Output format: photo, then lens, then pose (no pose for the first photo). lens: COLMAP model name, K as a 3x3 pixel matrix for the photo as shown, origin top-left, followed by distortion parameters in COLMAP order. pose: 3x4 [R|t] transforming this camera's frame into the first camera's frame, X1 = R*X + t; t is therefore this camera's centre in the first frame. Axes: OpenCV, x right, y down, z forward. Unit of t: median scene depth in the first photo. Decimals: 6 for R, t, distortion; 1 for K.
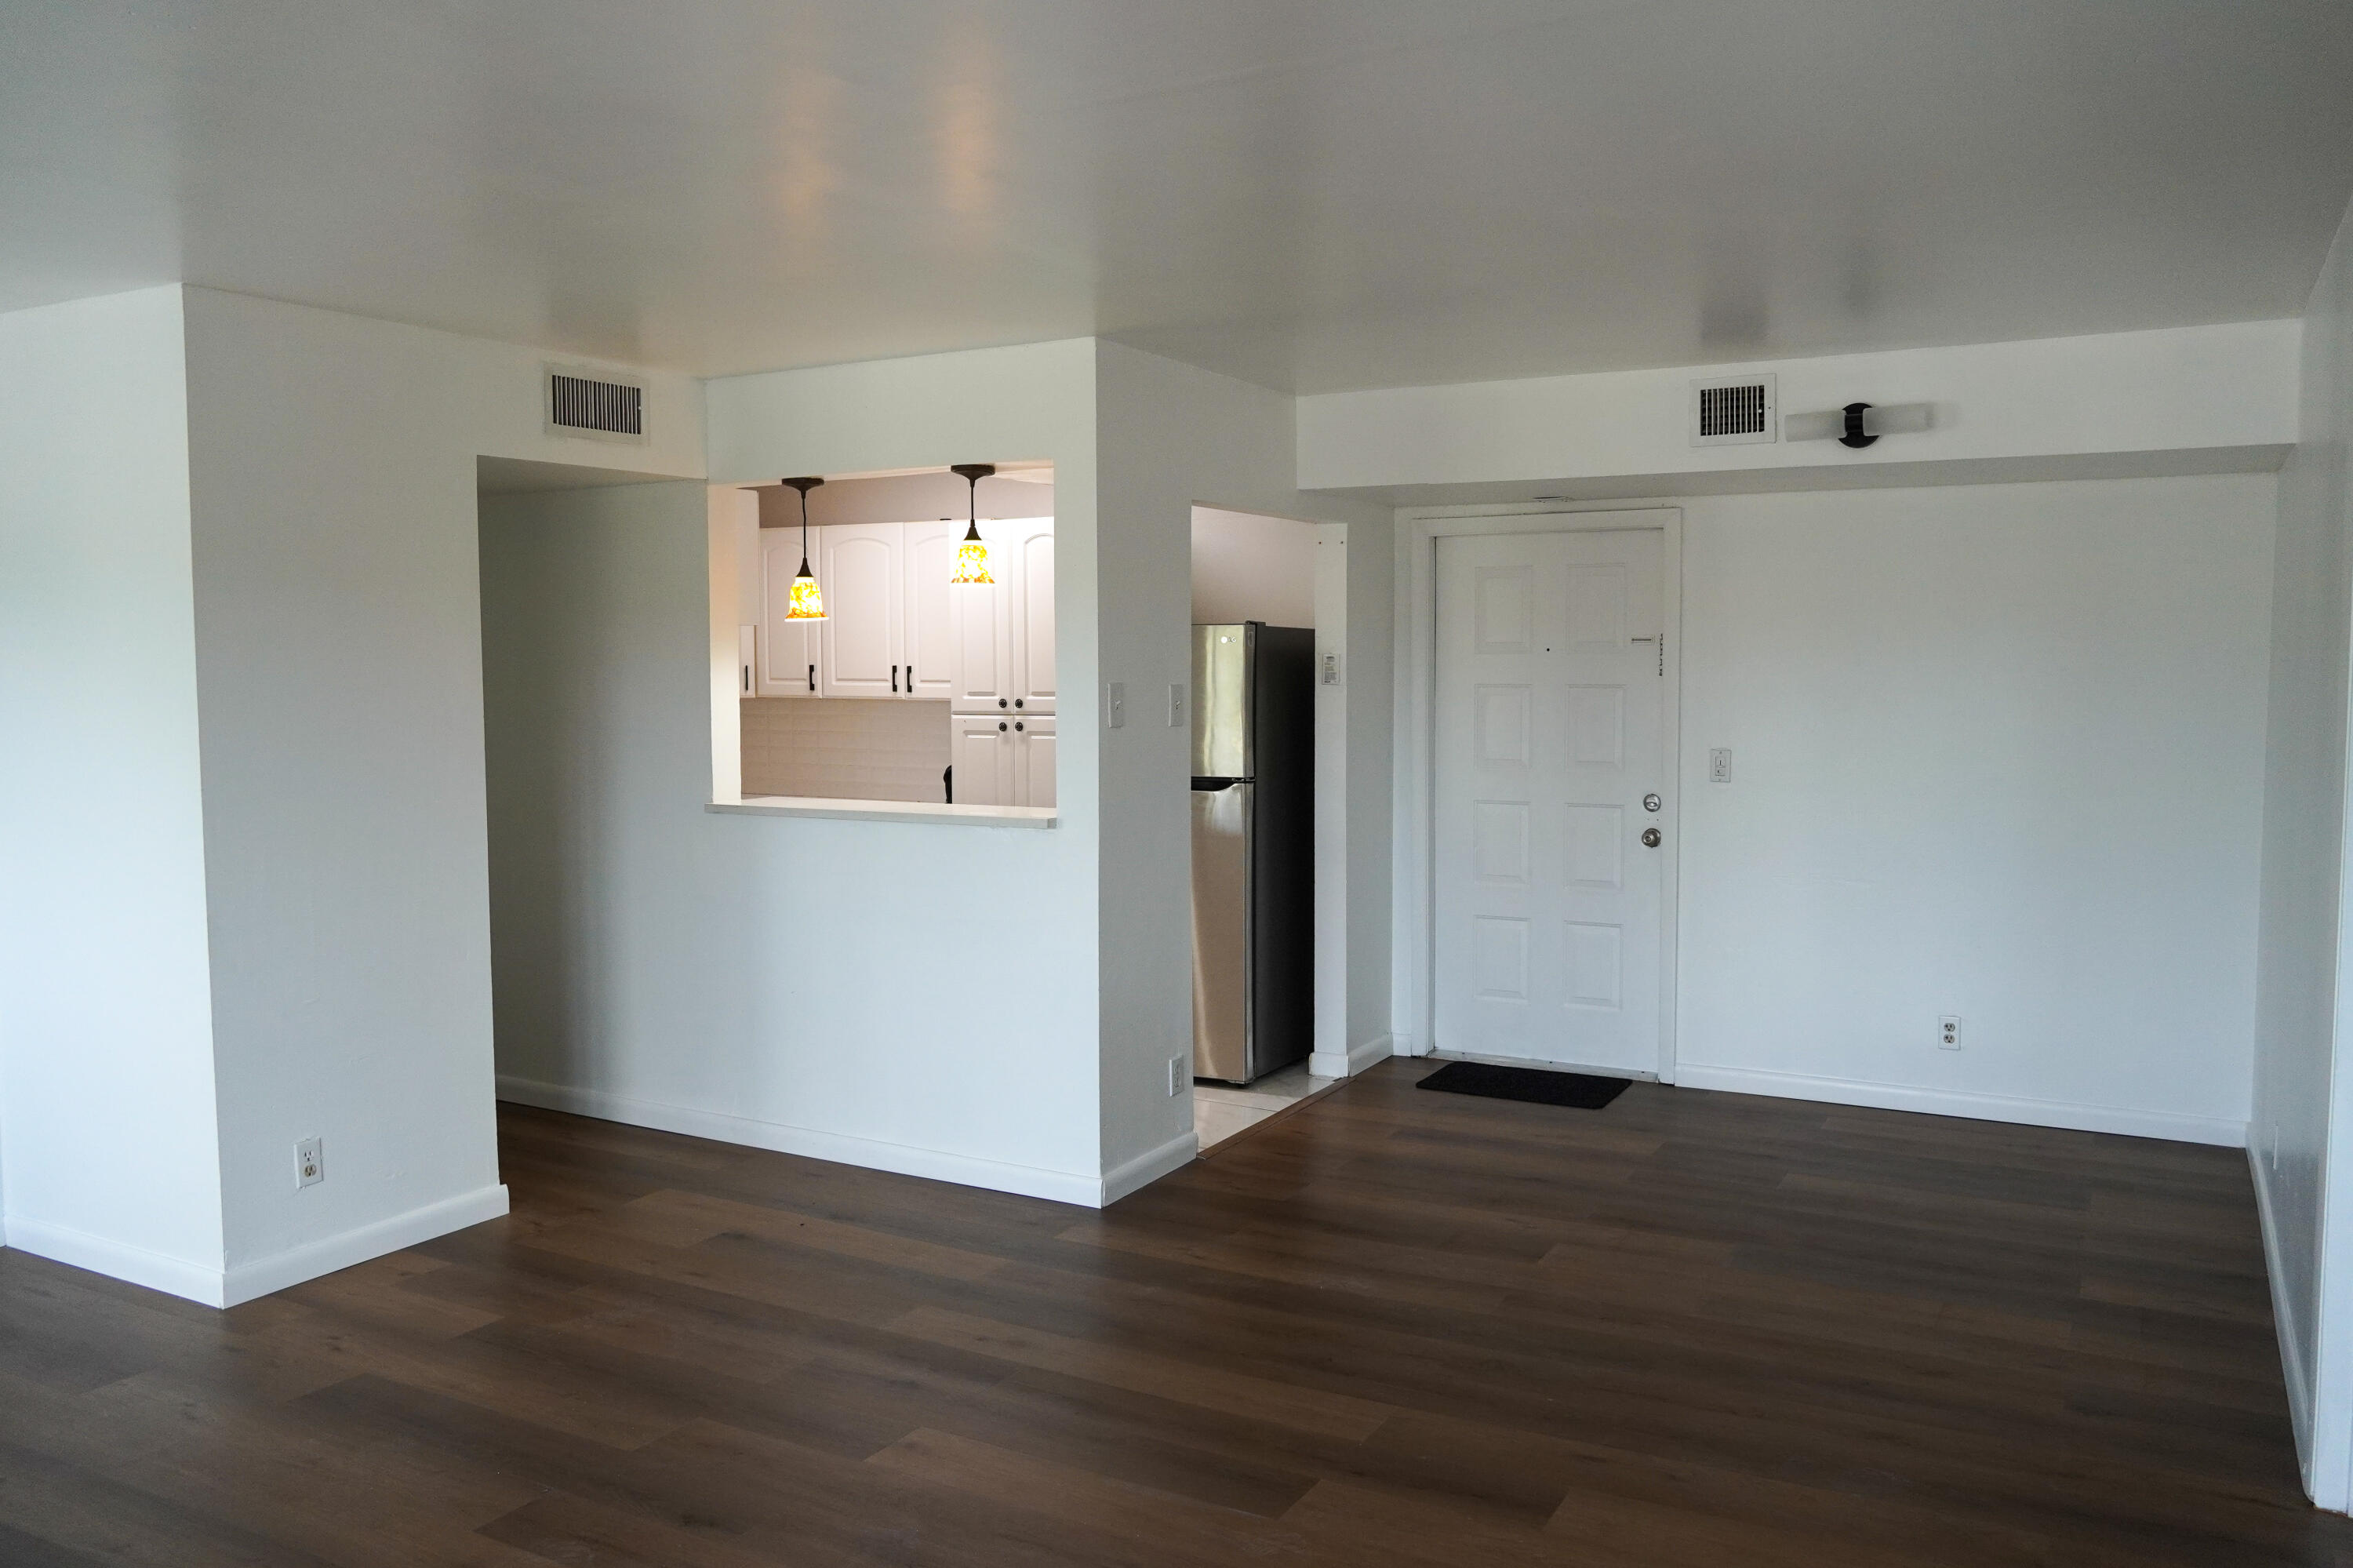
lens RADIAL K [[1841.0, 0, 1190.5], [0, 1841.0, 791.0], [0, 0, 1]] dist [-0.031897, 0.039997]
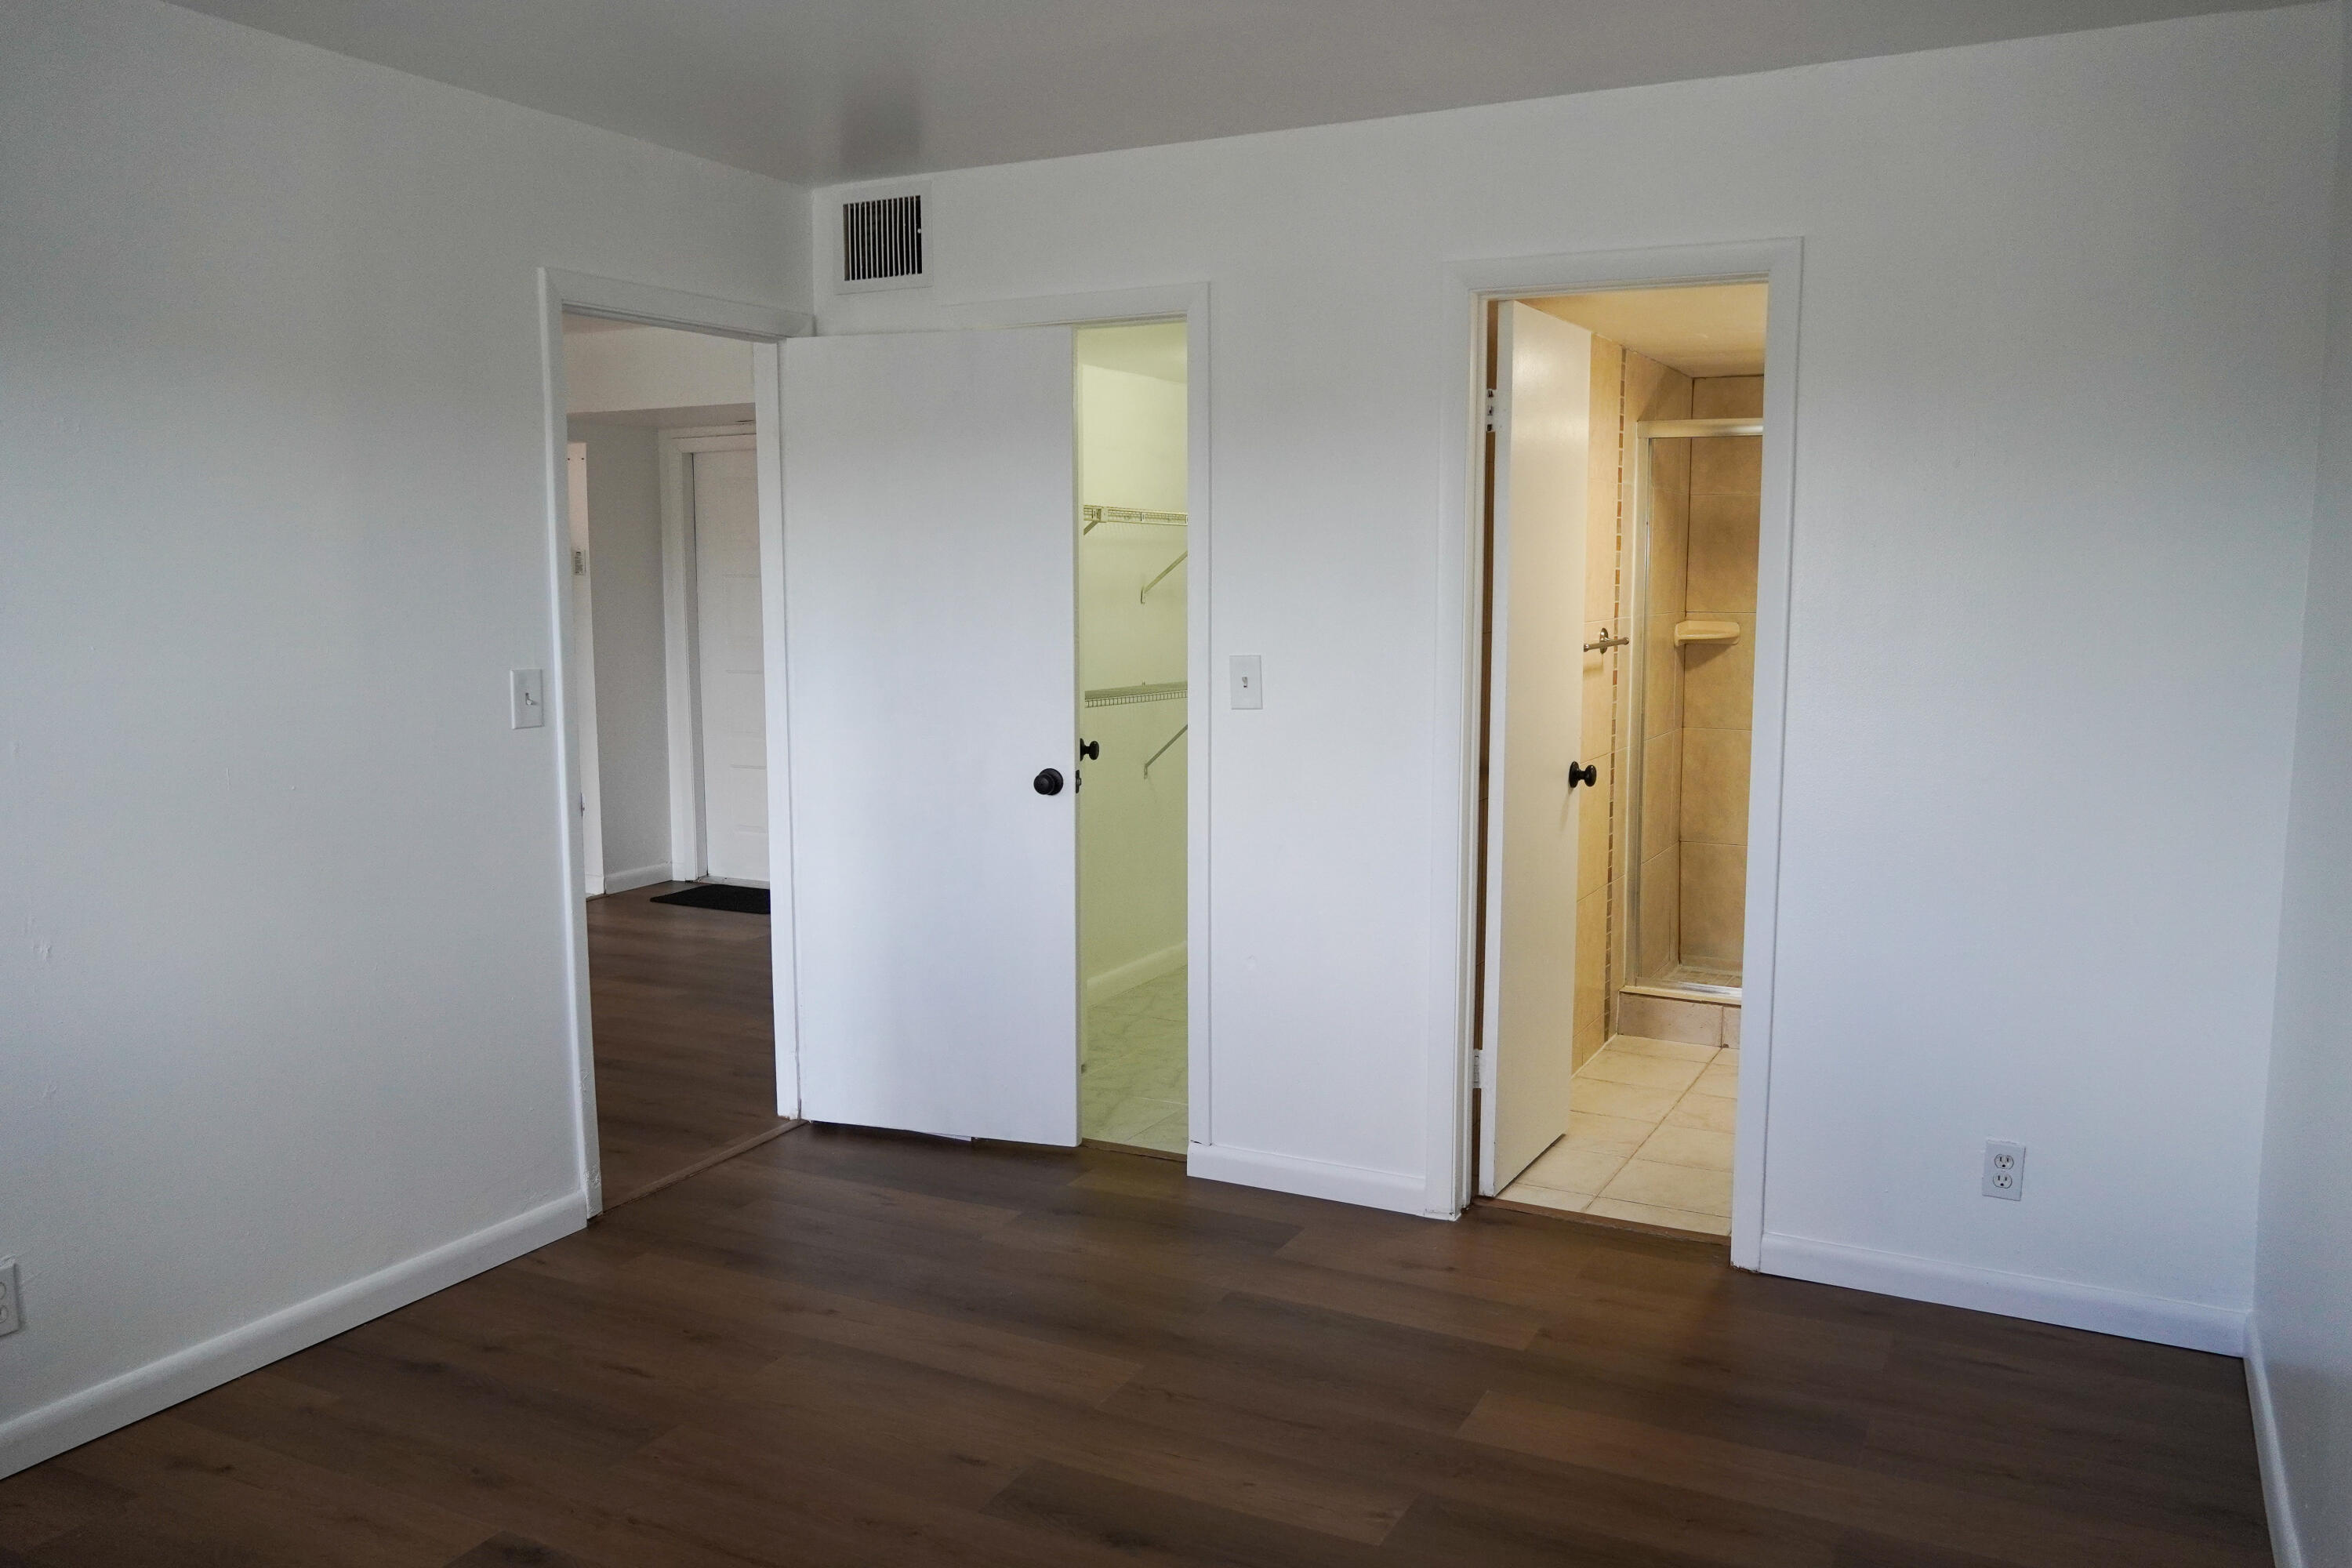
lens RADIAL K [[1840.2, 0, 1175.3], [0, 1840.2, 787.7], [0, 0, 1]] dist [-0.031897, 0.039997]
pose [[0.999689, -0.004252, 0.024592, 0.426646], [0.003044, 0.998795, 0.048975, 0.024246], [-0.024771, -0.048885, 0.998497, -0.231809]]
